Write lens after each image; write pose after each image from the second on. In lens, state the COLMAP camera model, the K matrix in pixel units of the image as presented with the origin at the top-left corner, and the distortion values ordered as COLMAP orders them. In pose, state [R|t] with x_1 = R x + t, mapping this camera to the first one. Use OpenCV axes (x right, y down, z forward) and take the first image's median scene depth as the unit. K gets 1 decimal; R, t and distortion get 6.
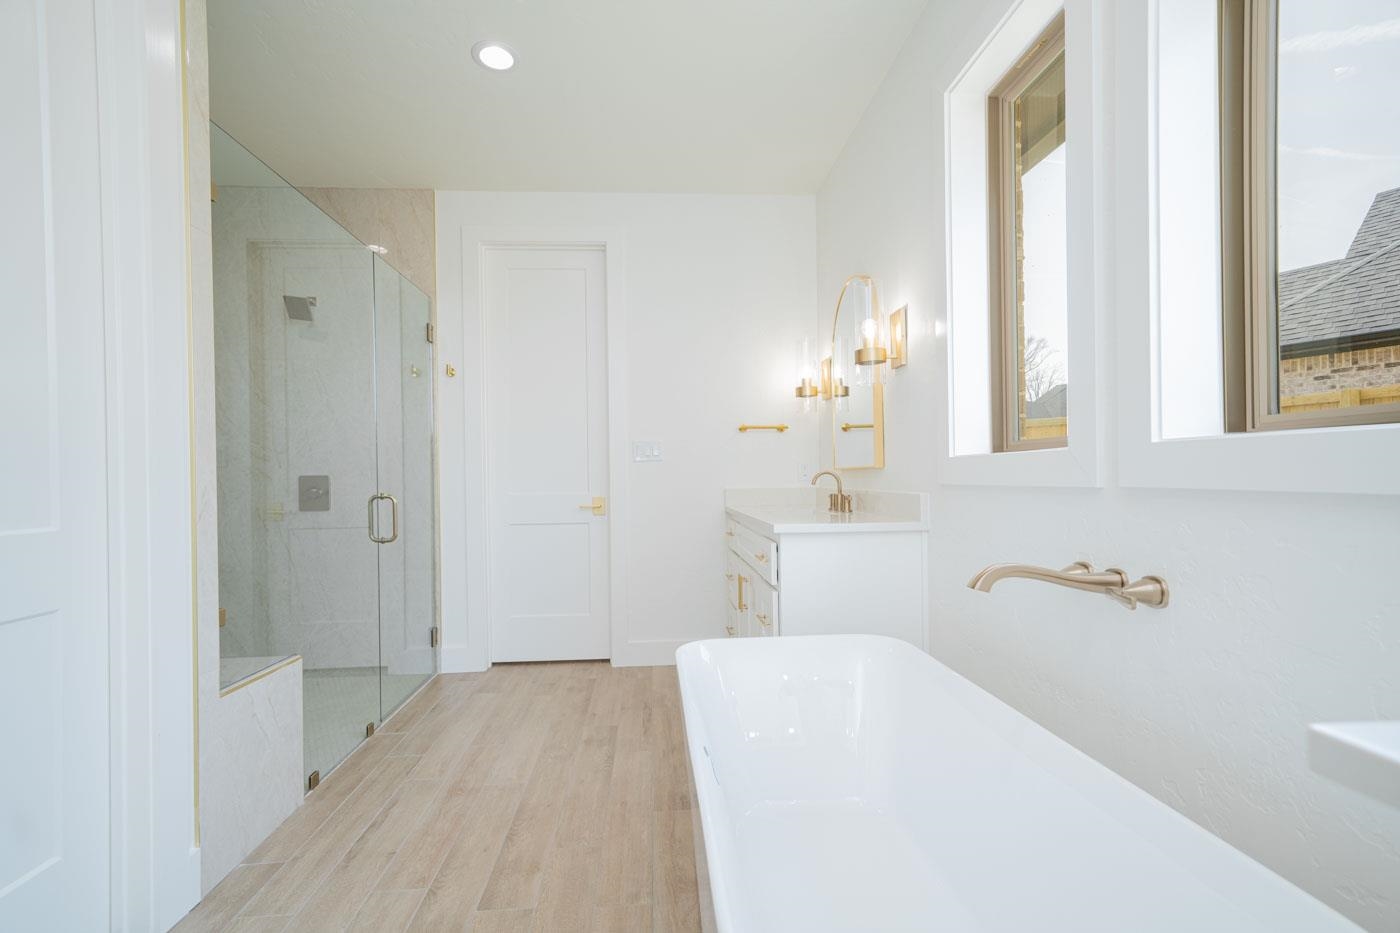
lens RADIAL K [[593.2, 0, 695.9], [0, 593.2, 481.2], [0, 0, 1]] dist [0.002237, 0.000109]
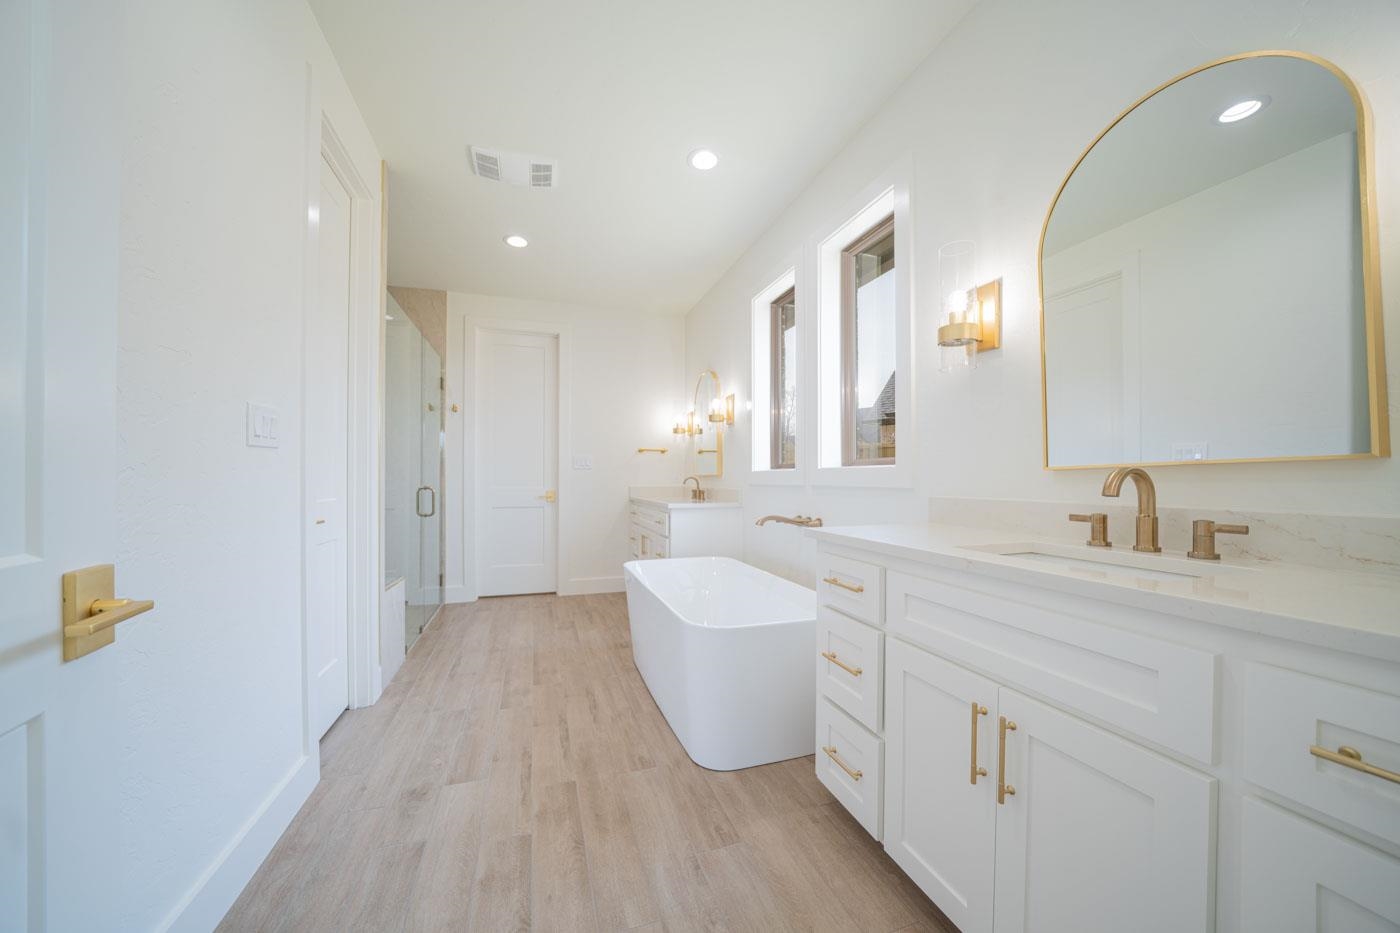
lens RADIAL K [[476.7, 0, 682.4], [0, 476.7, 479.9], [0, 0, 1]] dist [-0.015430, -0.000030]
pose [[0.973153, 0.015376, 0.229645, -0.144087], [-0.013542, 0.999863, -0.009563, 0.006863], [-0.229761, 0.006196, 0.973227, -0.420577]]
